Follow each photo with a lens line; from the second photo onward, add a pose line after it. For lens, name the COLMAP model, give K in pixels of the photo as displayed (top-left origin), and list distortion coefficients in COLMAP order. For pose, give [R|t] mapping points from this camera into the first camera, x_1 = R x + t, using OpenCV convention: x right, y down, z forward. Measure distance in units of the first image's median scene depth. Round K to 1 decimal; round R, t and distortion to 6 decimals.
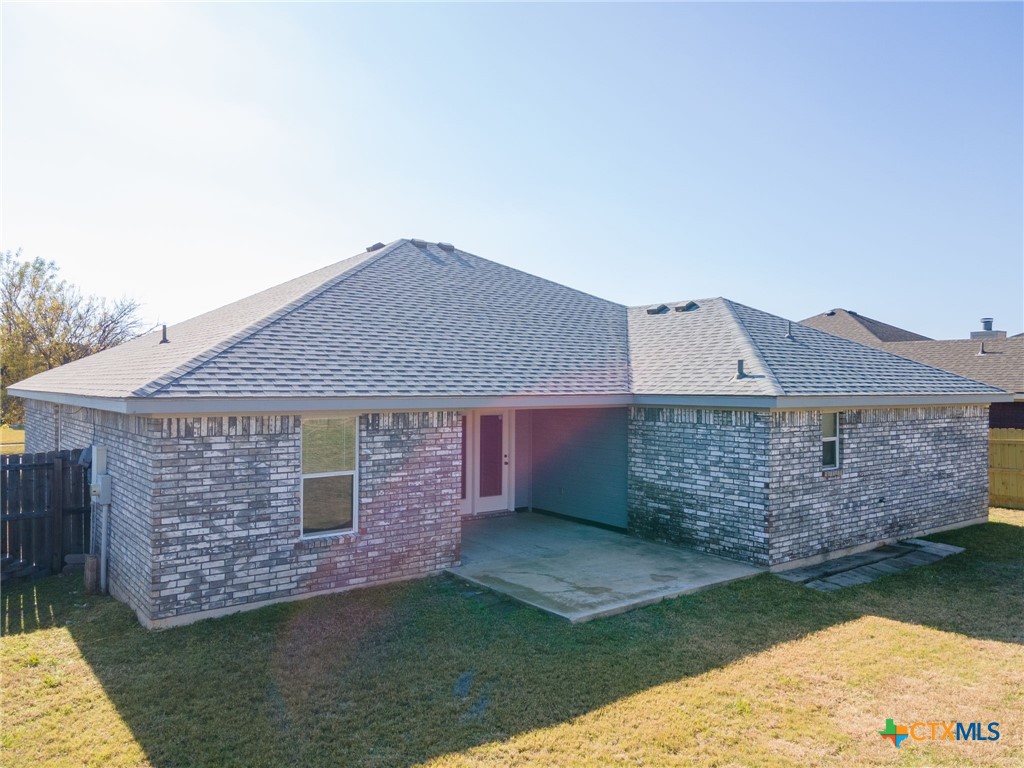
lens RADIAL K [[745.8, 0, 512.0], [0, 745.8, 384.0], [0, 0, 1]] dist [0.004173, 0.047506]
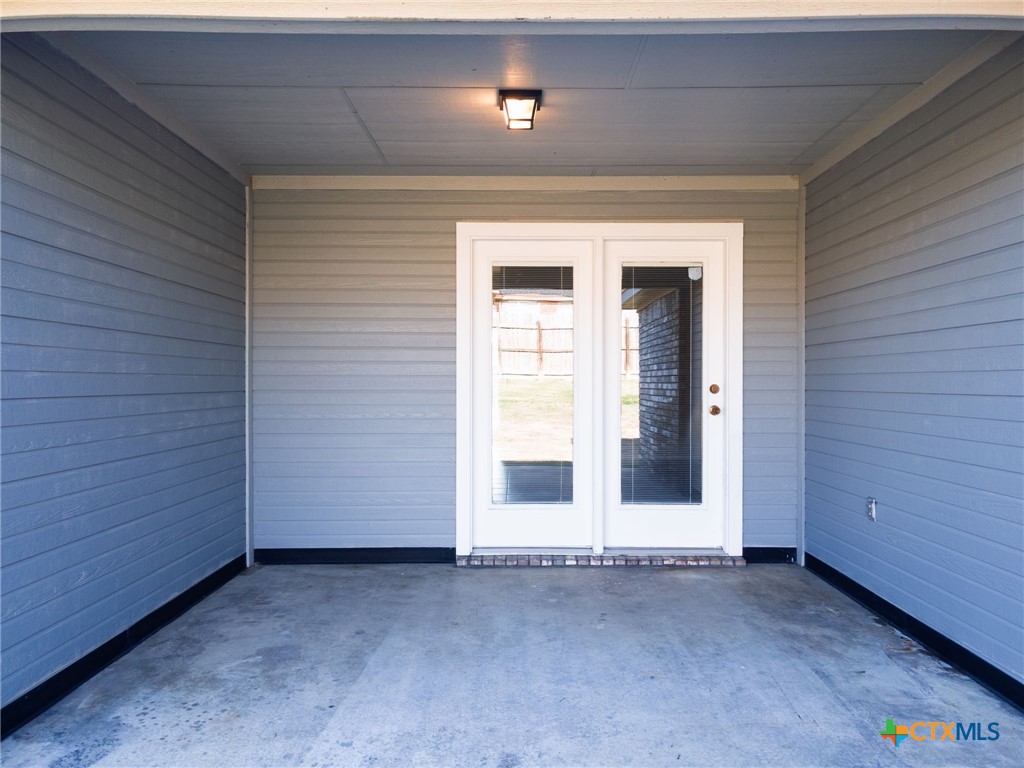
lens RADIAL K [[745.8, 0, 512.0], [0, 745.8, 384.0], [0, 0, 1]] dist [0.004173, 0.047506]
pose [[0.796893, -0.000505, -0.604121, 0.178531], [0.004322, 0.999979, 0.004866, 0.134889], [0.604105, -0.006489, 0.796878, 0.991103]]
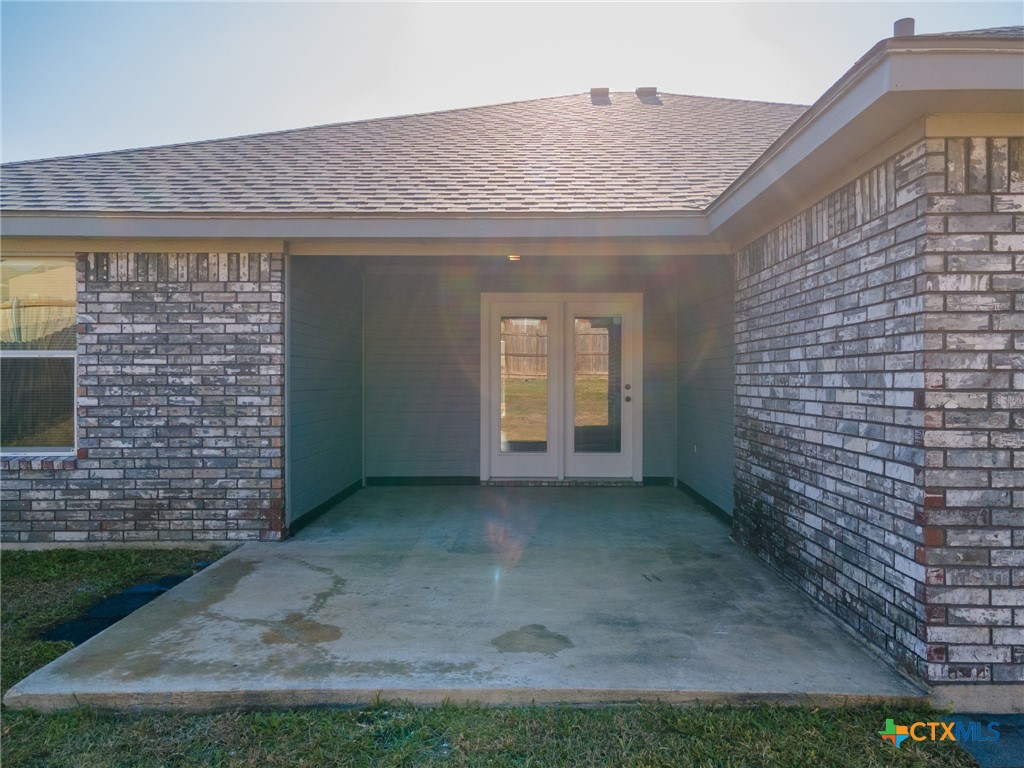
lens RADIAL K [[745.8, 0, 512.0], [0, 745.8, 384.0], [0, 0, 1]] dist [0.004173, 0.047506]
pose [[0.790831, 0.000914, -0.612034, 0.408601], [0.002836, 0.999983, 0.005158, 0.133049], [0.612028, -0.005815, 0.790815, 0.701678]]
